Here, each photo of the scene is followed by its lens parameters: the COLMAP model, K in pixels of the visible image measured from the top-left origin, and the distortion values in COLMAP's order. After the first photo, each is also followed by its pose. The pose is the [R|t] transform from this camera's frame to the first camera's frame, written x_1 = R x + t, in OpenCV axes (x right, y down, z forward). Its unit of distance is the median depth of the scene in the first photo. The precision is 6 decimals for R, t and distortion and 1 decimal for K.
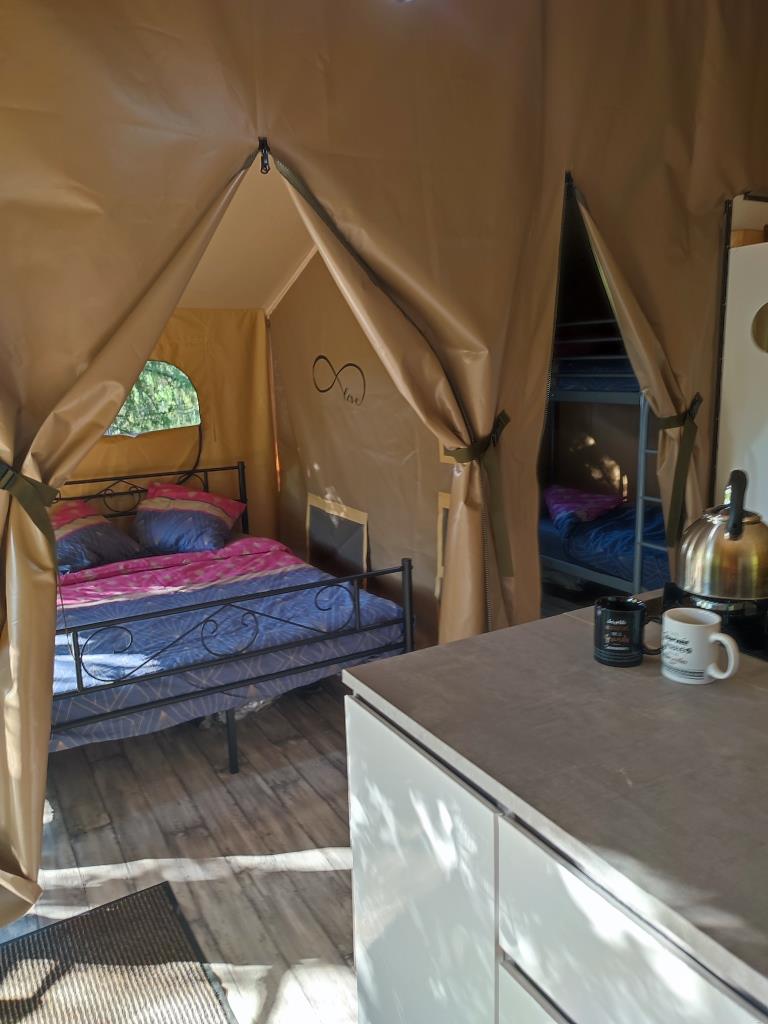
lens RADIAL K [[760.6, 0, 384.0], [0, 760.6, 512.0], [0, 0, 1]] dist [0.063415, 0.002043]
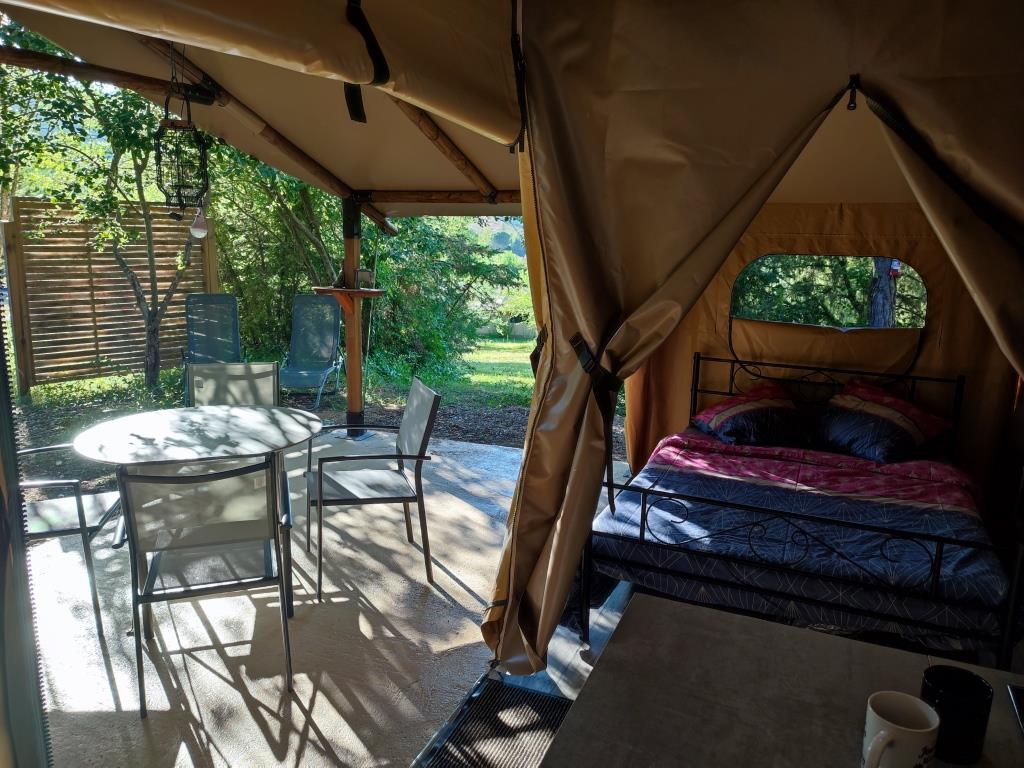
lens RADIAL K [[760.6, 0, 512.0], [0, 760.6, 384.0], [0, 0, 1]] dist [0.063415, 0.002043]
pose [[0.601989, 0.207481, -0.771078, 0.247477], [-0.192027, 0.974930, 0.112416, -0.072852], [0.775071, 0.080394, 0.626739, 0.040298]]
